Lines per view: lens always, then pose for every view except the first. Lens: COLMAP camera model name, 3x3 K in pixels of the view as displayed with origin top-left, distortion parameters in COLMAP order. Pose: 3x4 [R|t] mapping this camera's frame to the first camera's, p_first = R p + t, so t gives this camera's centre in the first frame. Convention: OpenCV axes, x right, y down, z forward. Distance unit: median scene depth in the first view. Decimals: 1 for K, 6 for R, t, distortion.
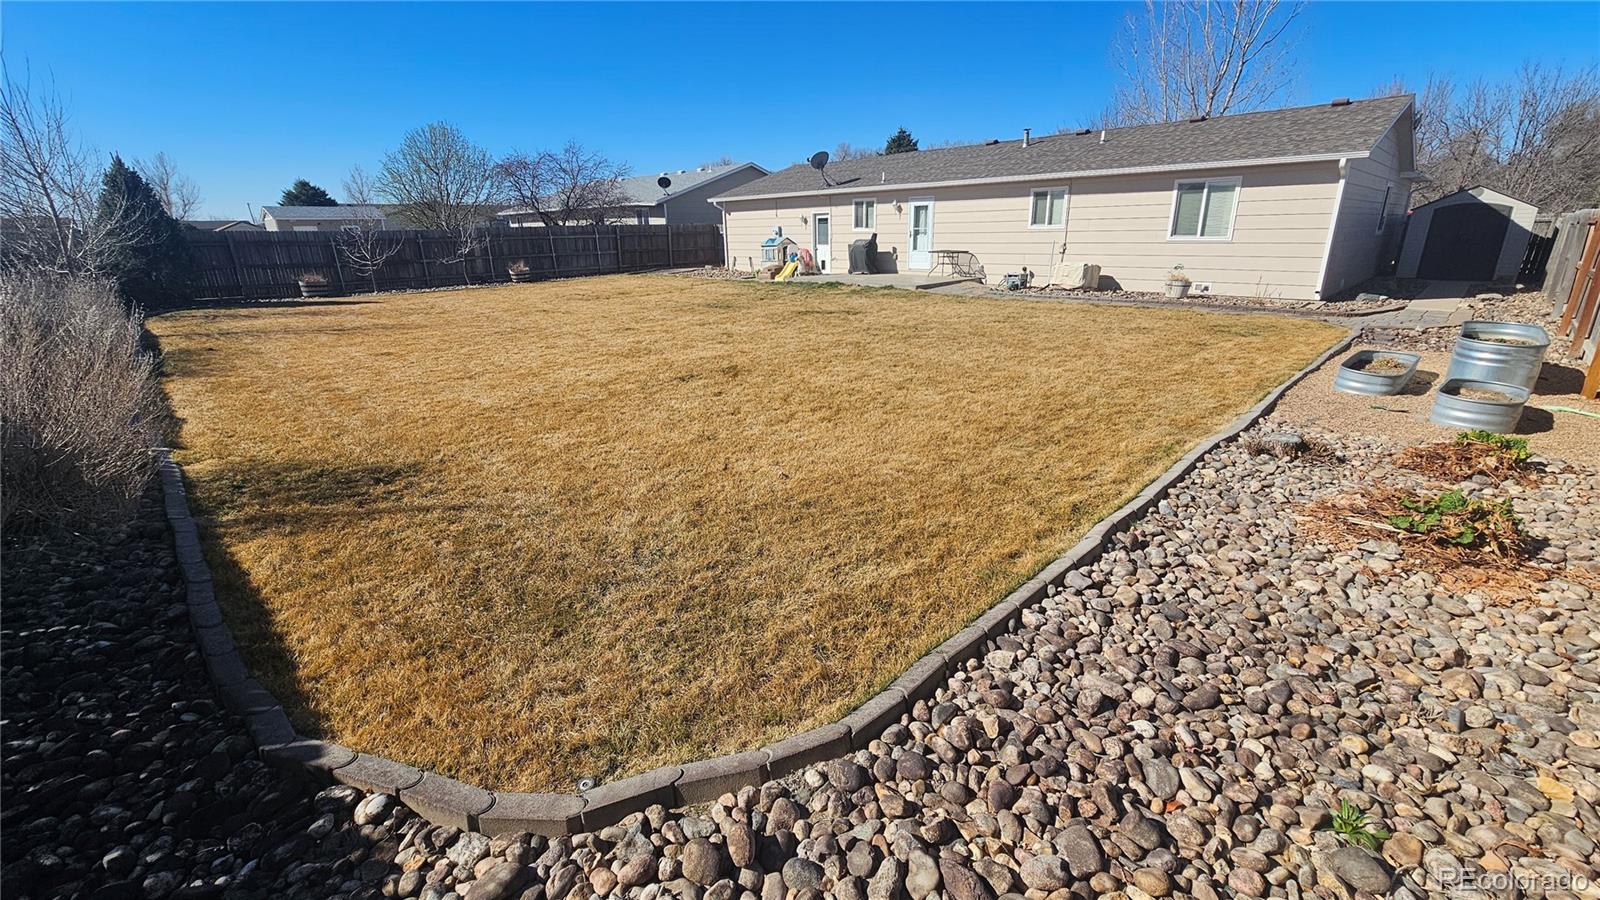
lens RADIAL K [[660.1, 0, 805.9], [0, 660.1, 446.6], [0, 0, 1]] dist [-0.000905, 0.000497]
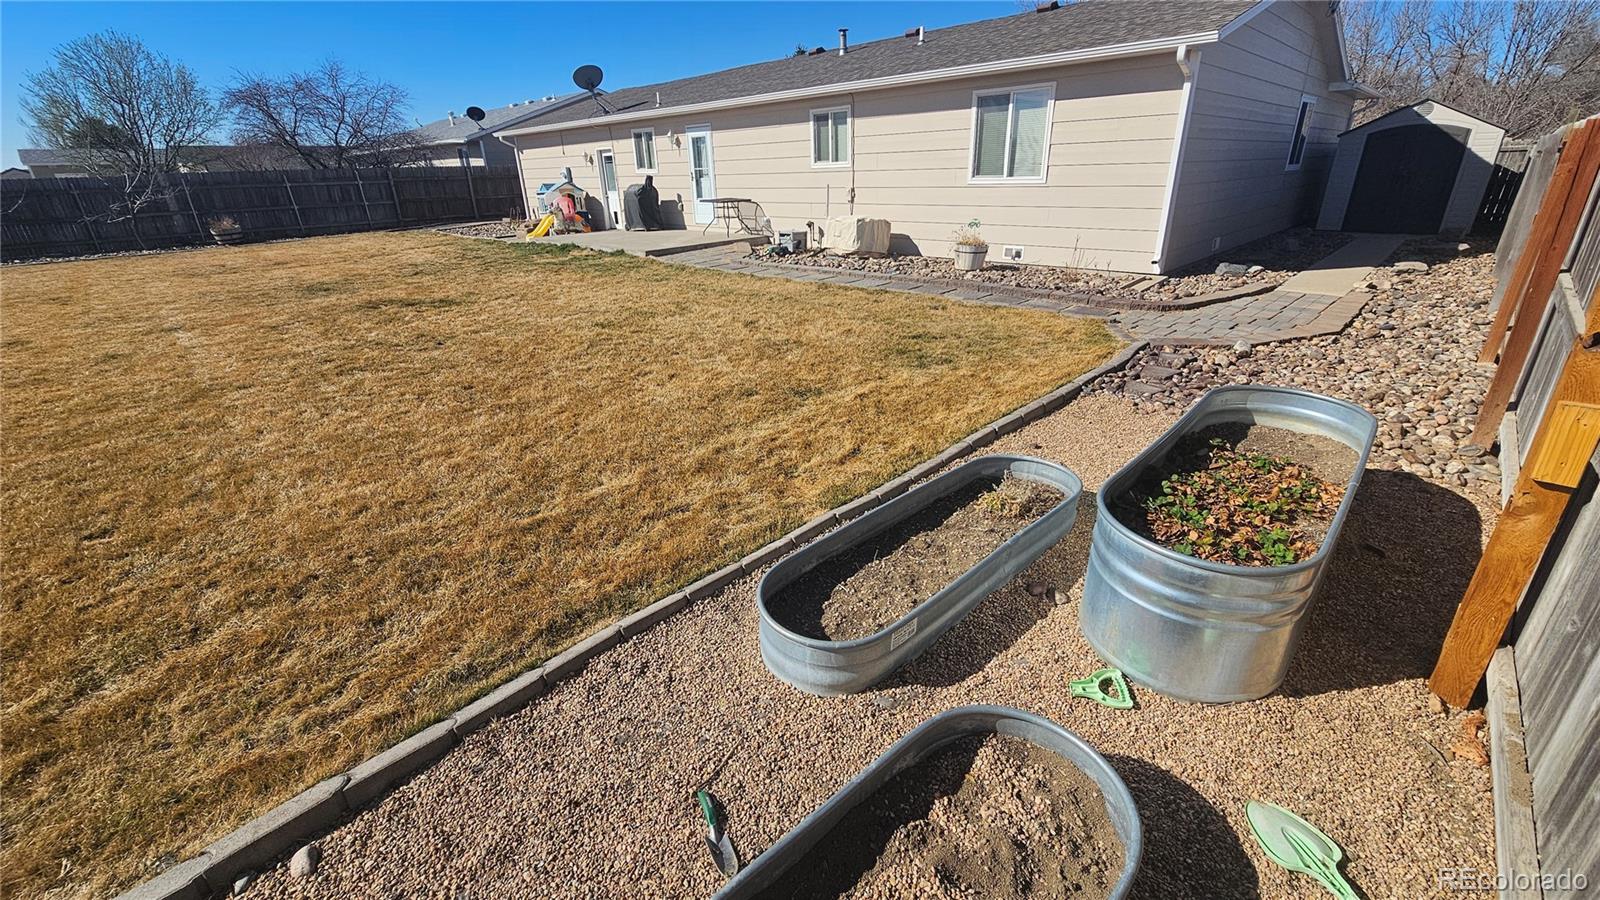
lens RADIAL K [[660.1, 0, 805.9], [0, 660.1, 446.6], [0, 0, 1]] dist [-0.000905, 0.000497]
pose [[0.999801, -0.015874, 0.012095, 0.294520], [0.014861, 0.996713, 0.079636, -0.076648], [-0.013320, -0.079441, 0.996751, 0.235070]]
